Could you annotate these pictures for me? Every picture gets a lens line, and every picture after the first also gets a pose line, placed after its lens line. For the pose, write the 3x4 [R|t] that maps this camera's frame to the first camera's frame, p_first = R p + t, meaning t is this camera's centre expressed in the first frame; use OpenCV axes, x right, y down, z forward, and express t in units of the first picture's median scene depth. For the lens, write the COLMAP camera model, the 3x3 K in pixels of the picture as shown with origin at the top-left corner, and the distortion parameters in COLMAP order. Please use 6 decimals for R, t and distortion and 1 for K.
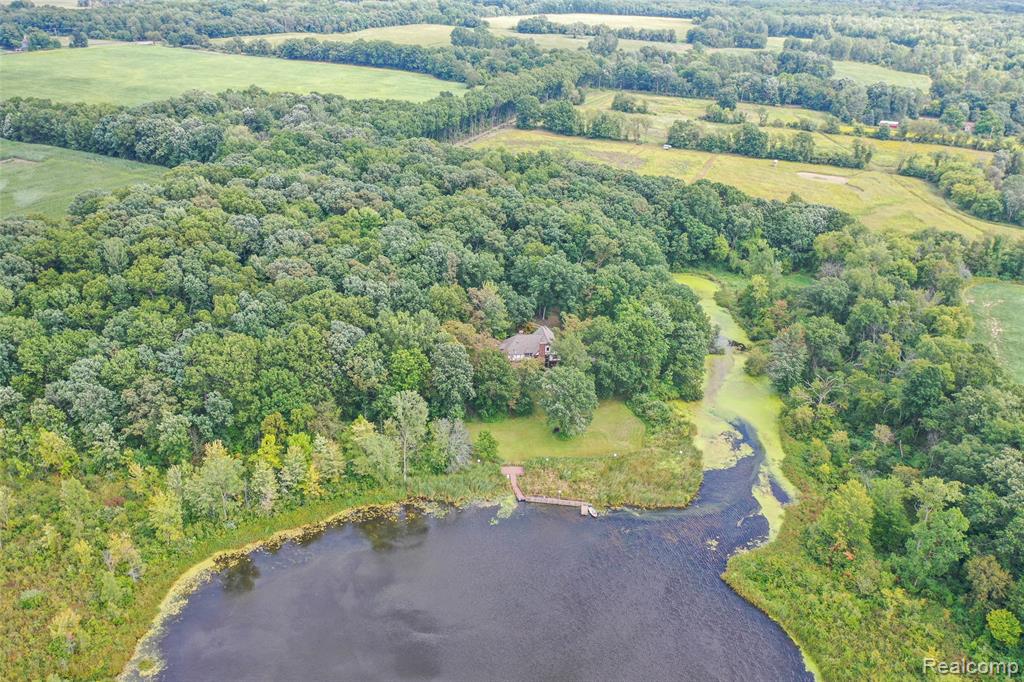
lens RADIAL K [[810.2, 0, 507.1], [0, 810.2, 344.4], [0, 0, 1]] dist [-0.001490, 0.012190]
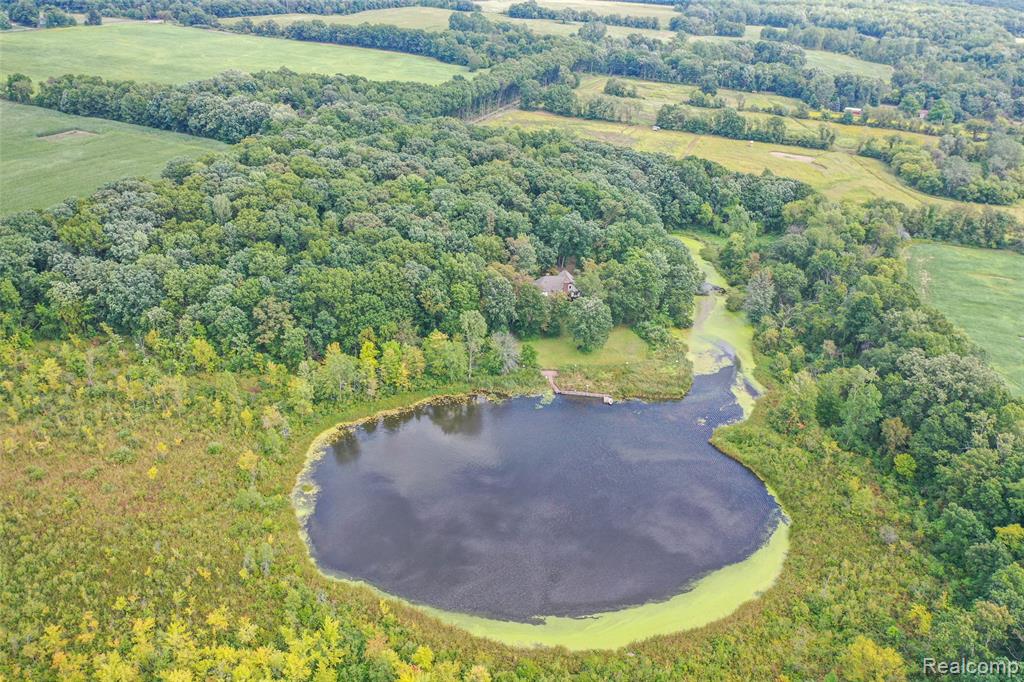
lens RADIAL K [[810.2, 0, 507.1], [0, 810.2, 344.4], [0, 0, 1]] dist [-0.001490, 0.012190]
pose [[0.999535, 0.006040, 0.029892, -0.073105], [-0.006708, 0.999729, 0.022293, 0.057799], [-0.029749, -0.022483, 0.999305, -0.219834]]
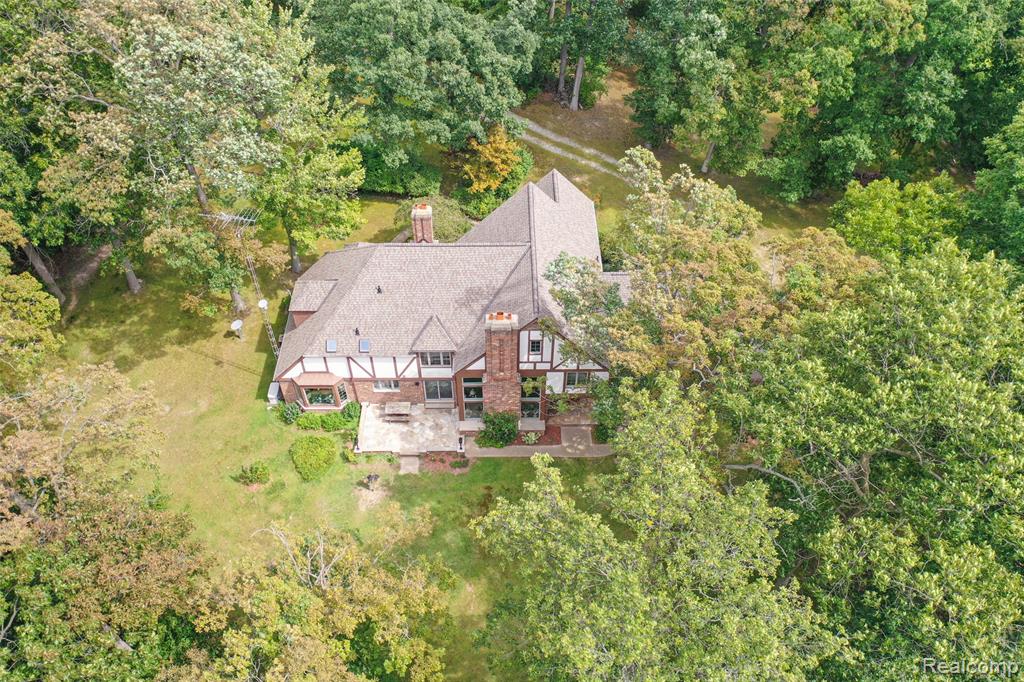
lens RADIAL K [[810.2, 0, 507.1], [0, 810.2, 344.4], [0, 0, 1]] dist [-0.001490, 0.012190]
pose [[0.992372, 0.072363, -0.099802, 0.052606], [-0.032532, 0.934615, 0.354169, -0.049634], [0.118905, -0.348221, 0.929841, 0.712118]]
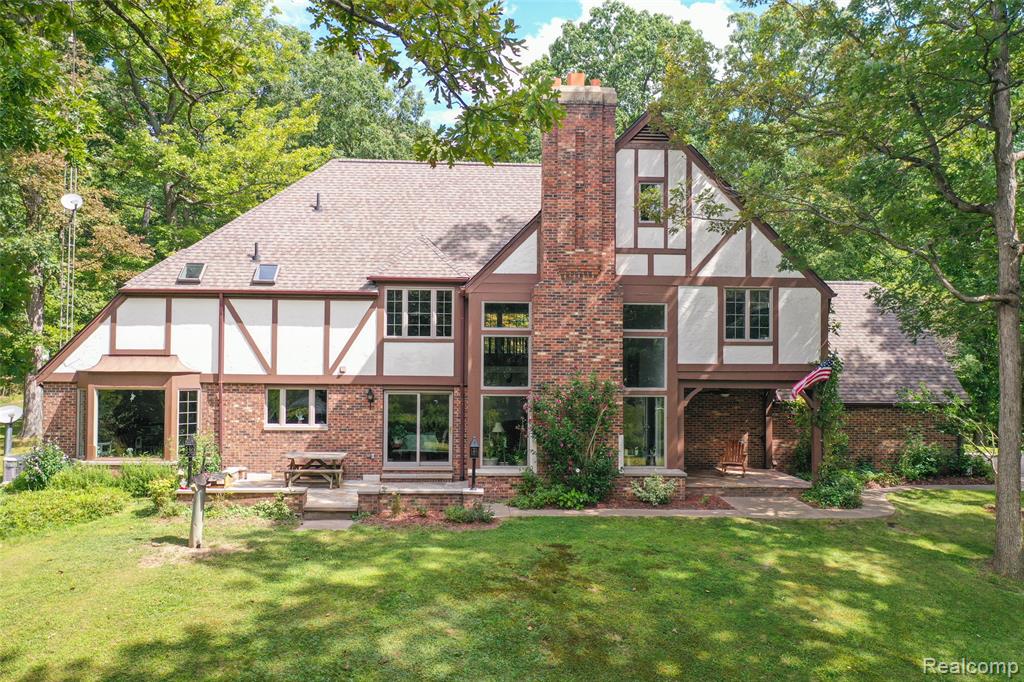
lens RADIAL K [[810.2, 0, 507.1], [0, 810.2, 344.4], [0, 0, 1]] dist [-0.001490, 0.012190]
pose [[0.996683, -0.019560, -0.078996, 0.035880], [-0.019661, 0.884056, -0.466966, 0.047346], [0.078971, 0.466971, 0.880739, 0.798165]]
